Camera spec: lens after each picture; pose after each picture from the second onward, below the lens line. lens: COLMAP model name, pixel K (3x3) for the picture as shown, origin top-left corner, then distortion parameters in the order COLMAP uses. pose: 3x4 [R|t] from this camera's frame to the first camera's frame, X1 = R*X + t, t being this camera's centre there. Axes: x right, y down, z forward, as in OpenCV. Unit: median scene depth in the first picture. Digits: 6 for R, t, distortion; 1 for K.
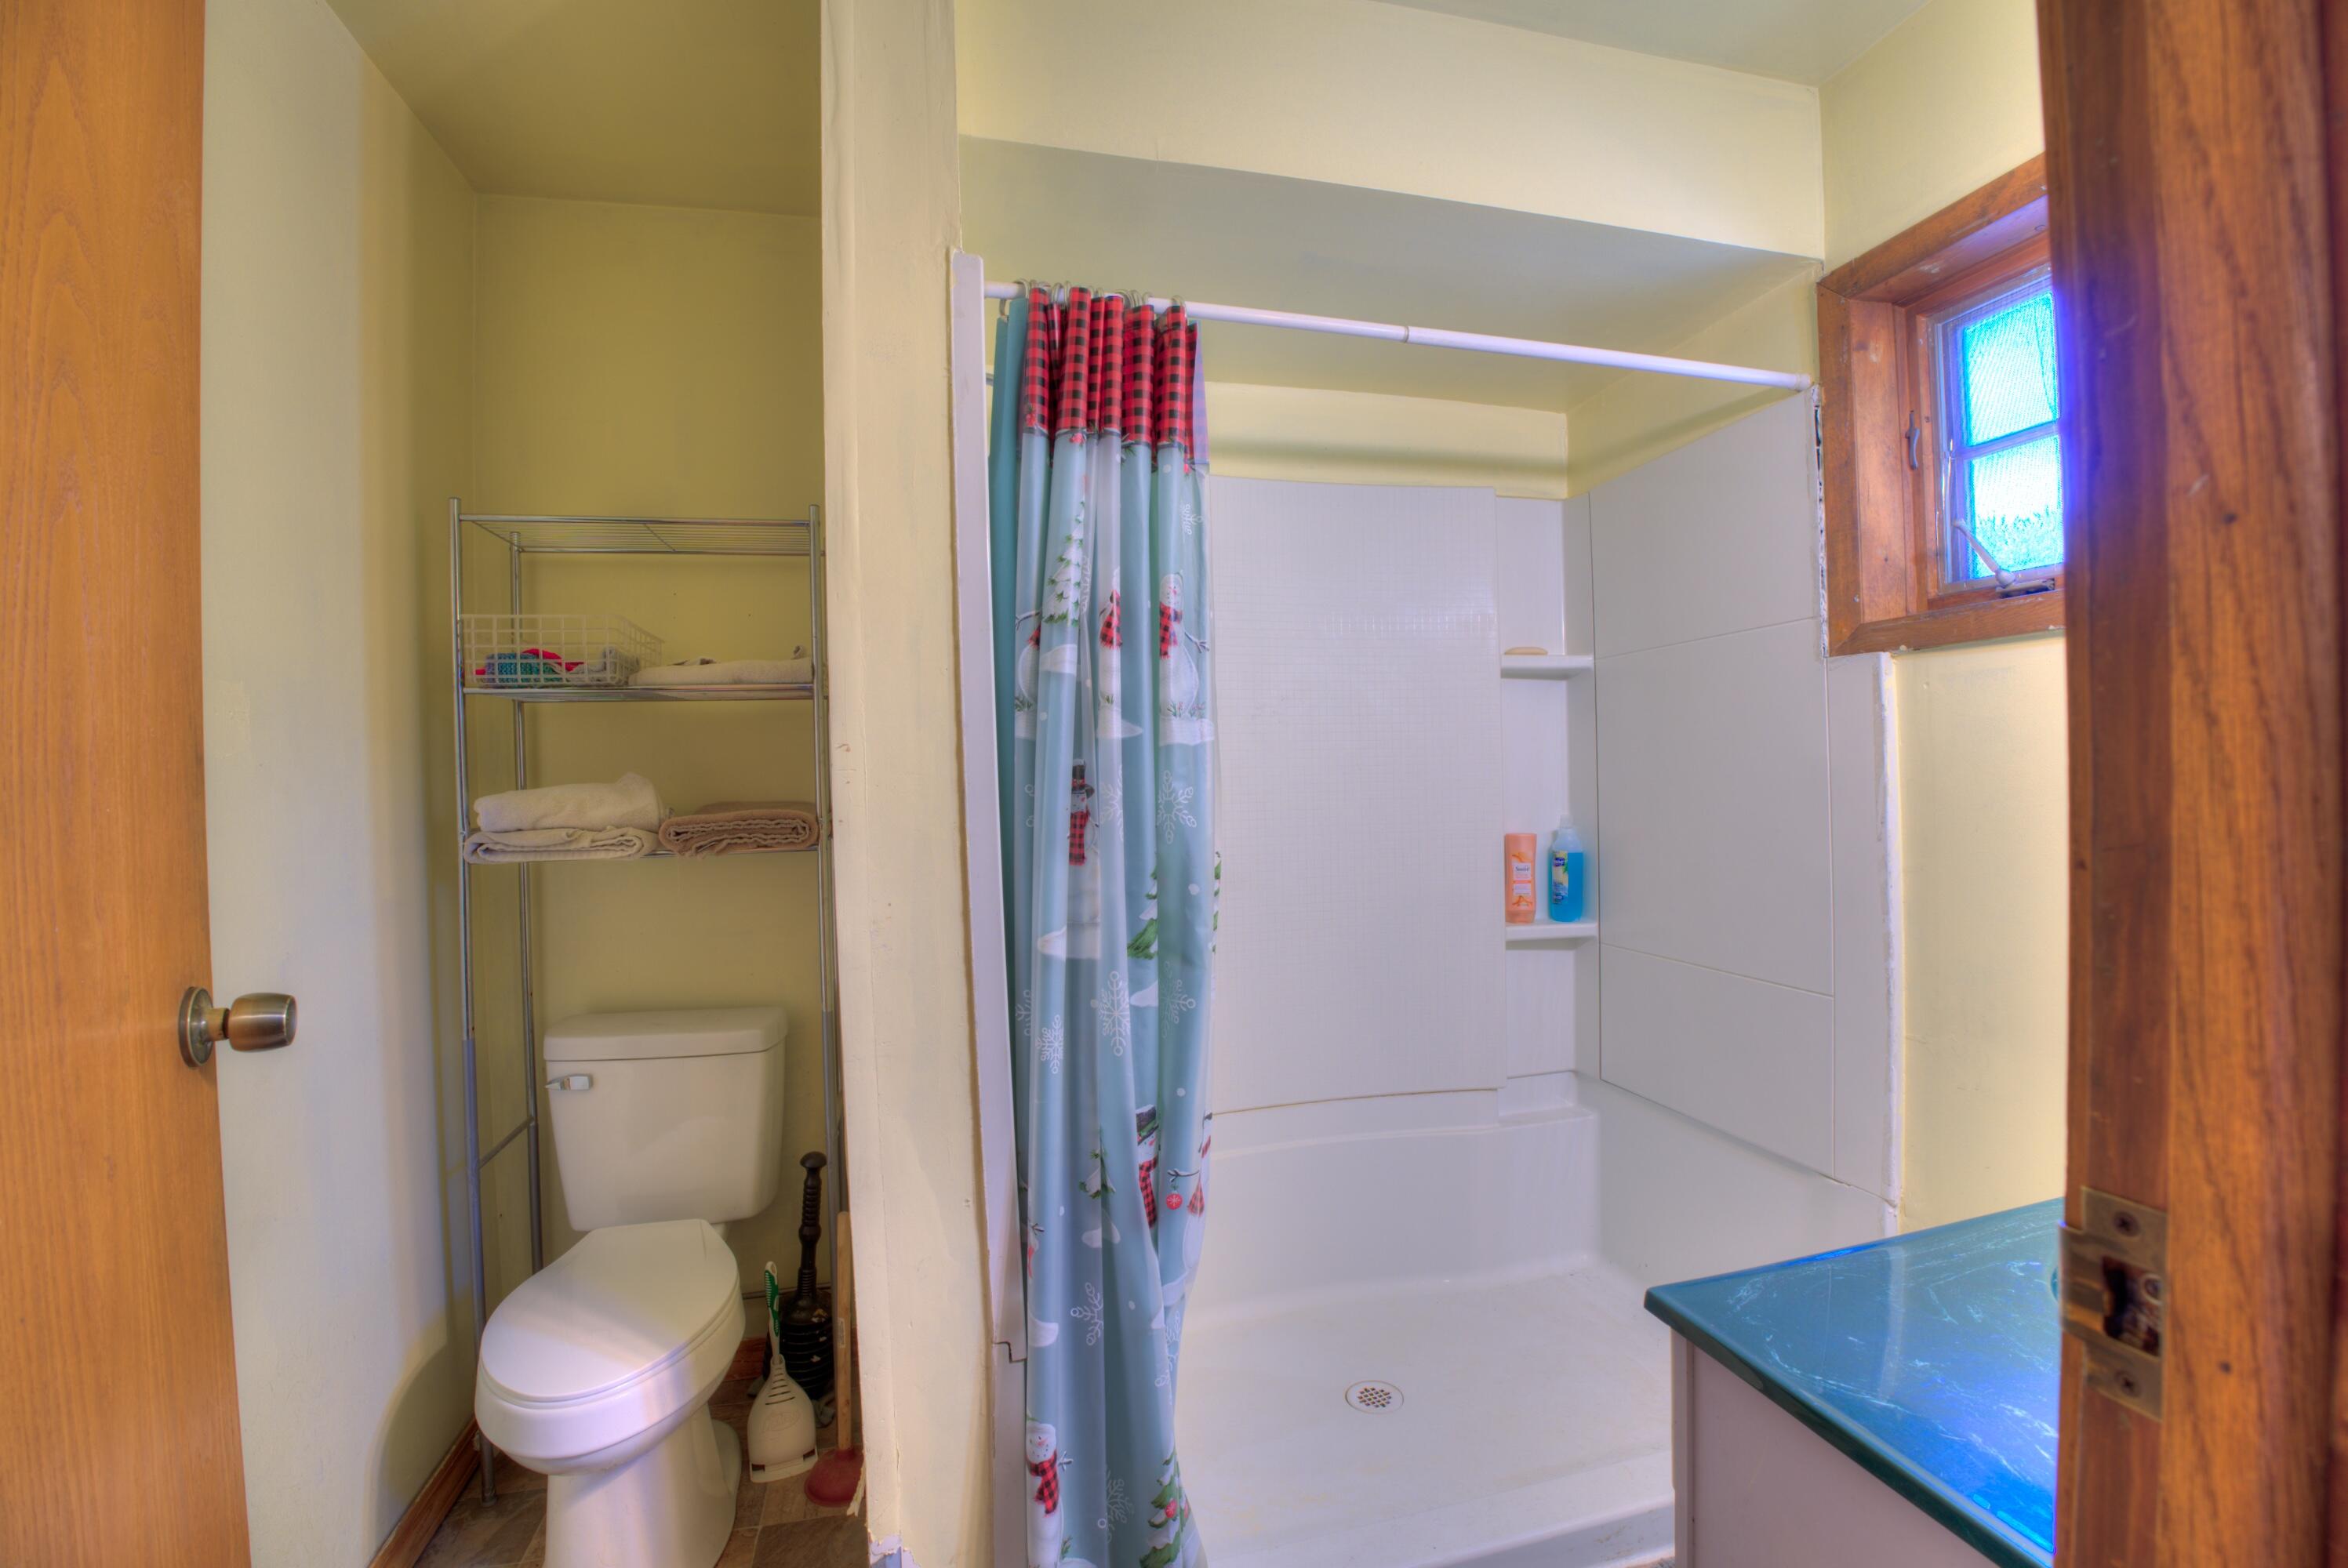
lens RADIAL K [[1016.7, 0, 1177.1], [0, 1016.7, 774.0], [0, 0, 1]] dist [-0.055483, 0.006298]
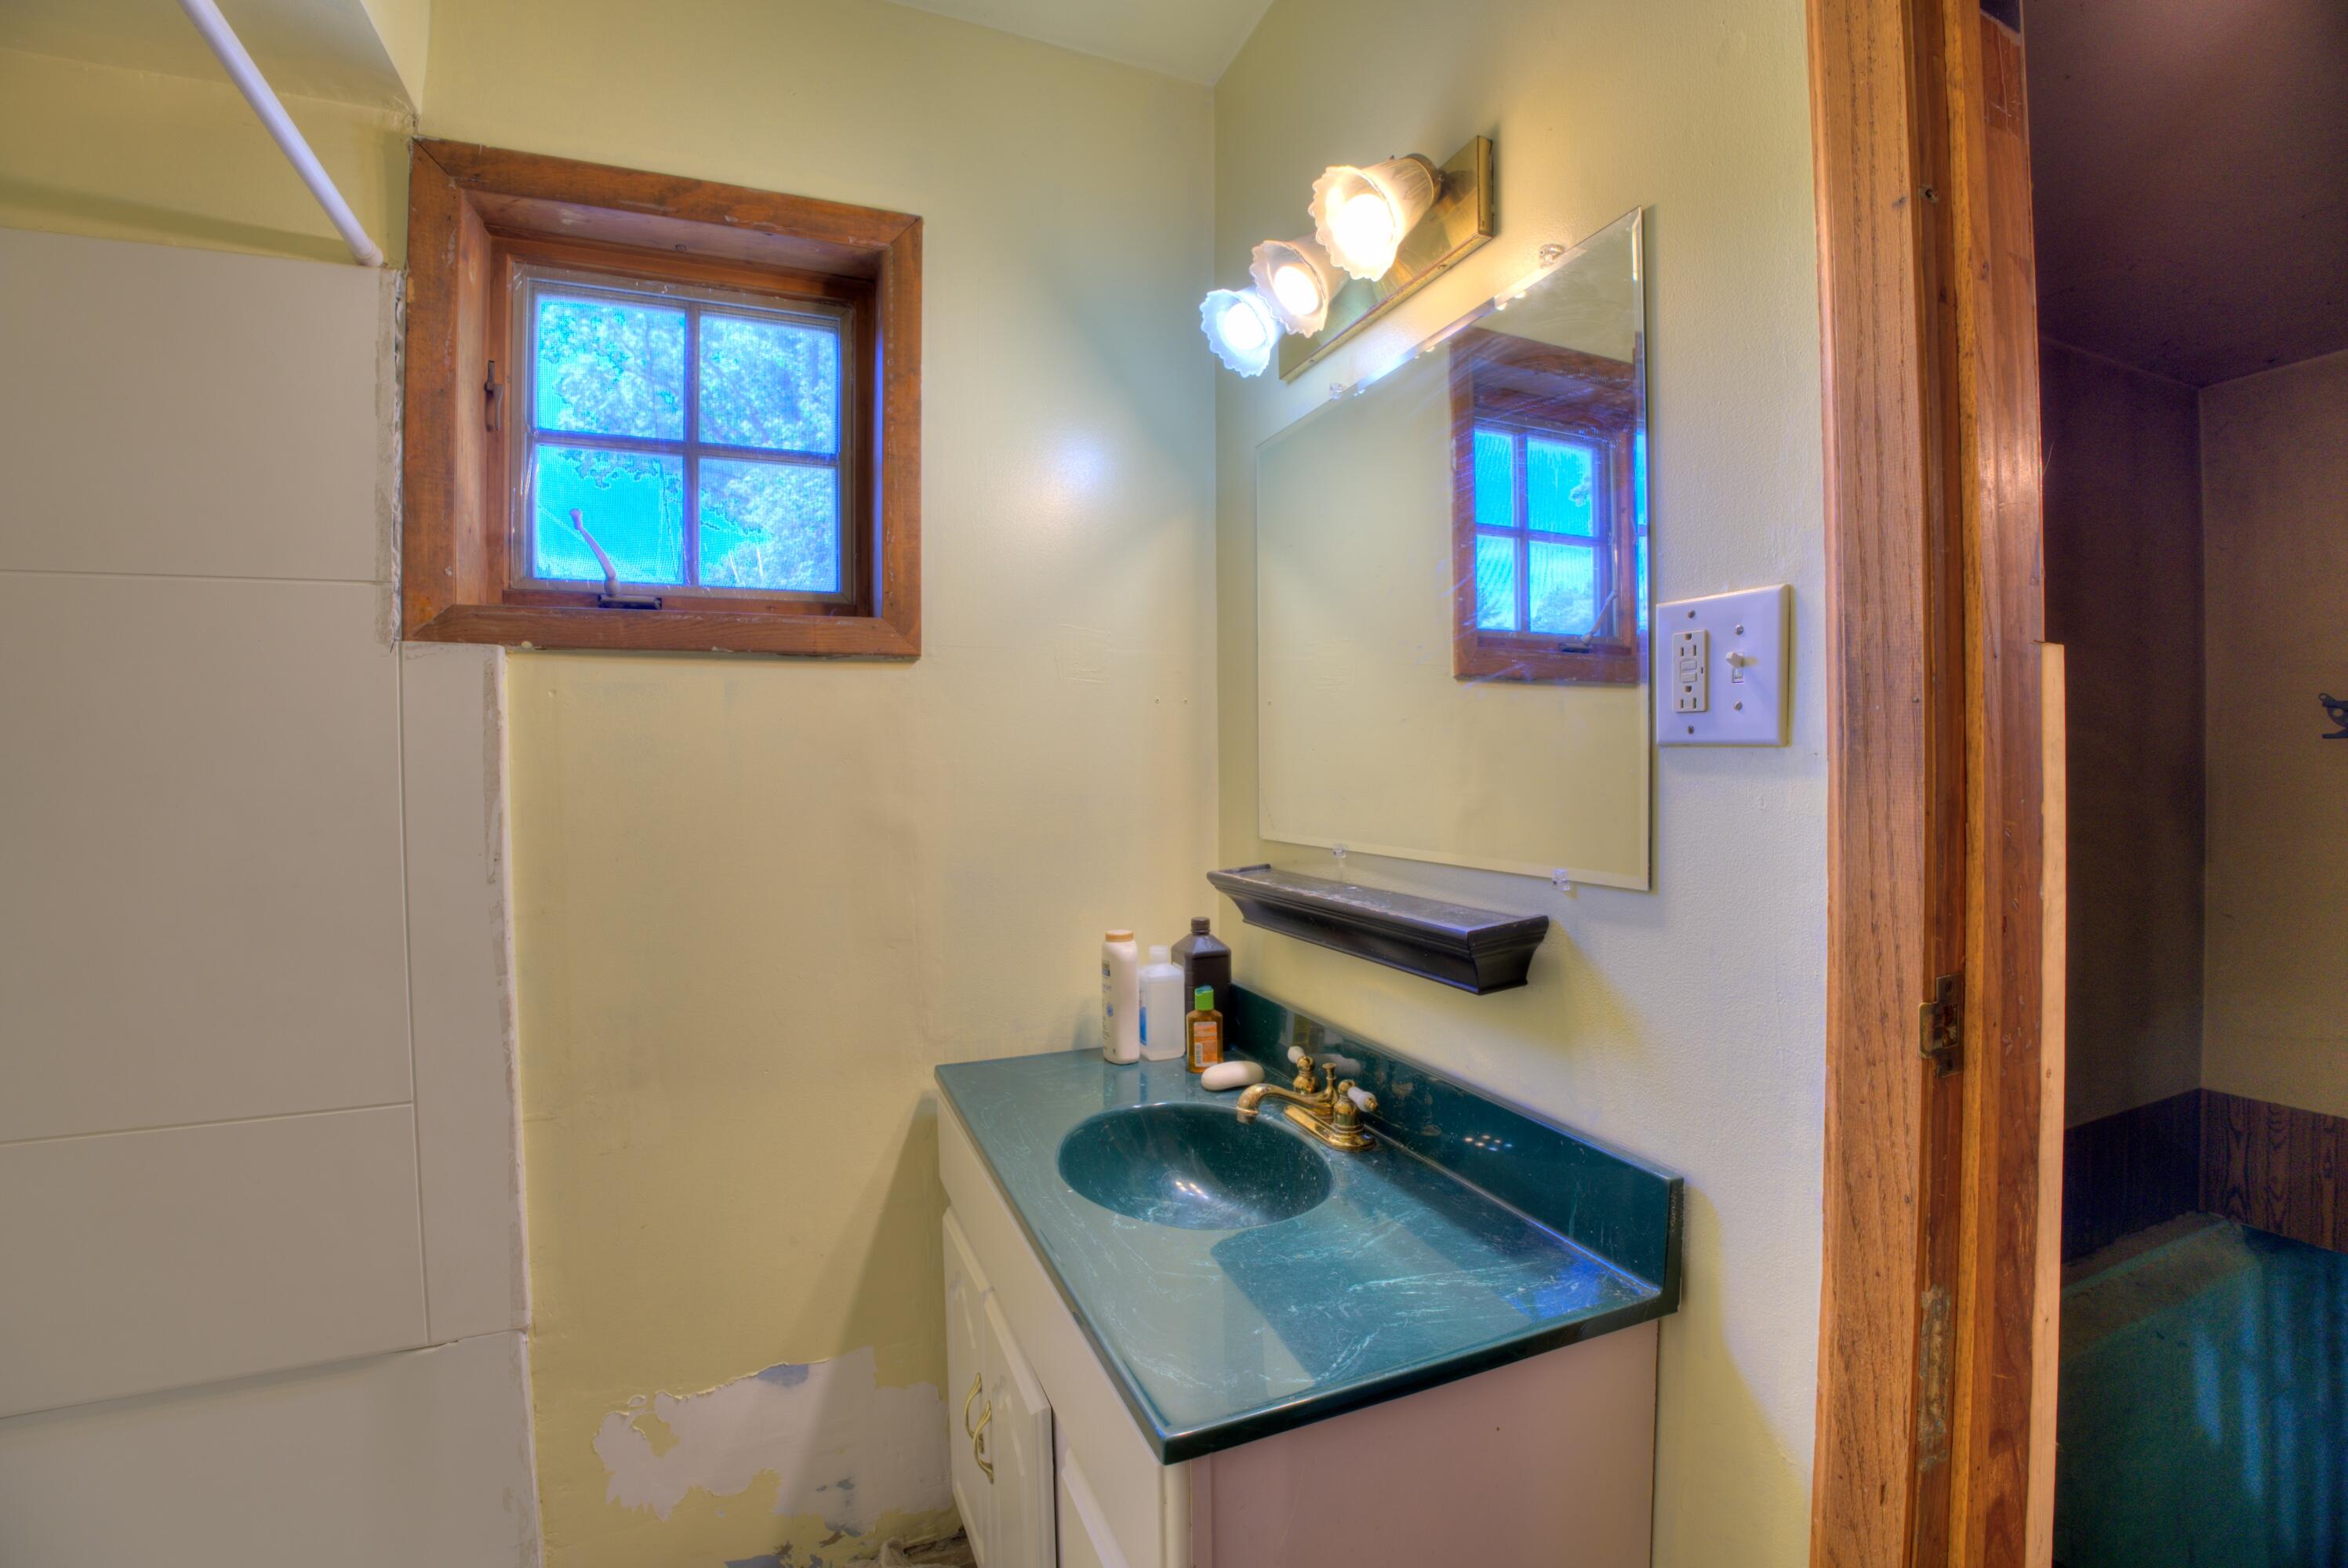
lens RADIAL K [[1016.7, 0, 1172.9], [0, 1016.7, 775.7], [0, 0, 1]] dist [-0.055483, 0.006298]
pose [[-0.161914, 0.021638, 0.986568, -0.156832], [0.019033, 0.999642, -0.018801, 0.006790], [-0.986621, 0.015733, -0.162268, 0.576922]]
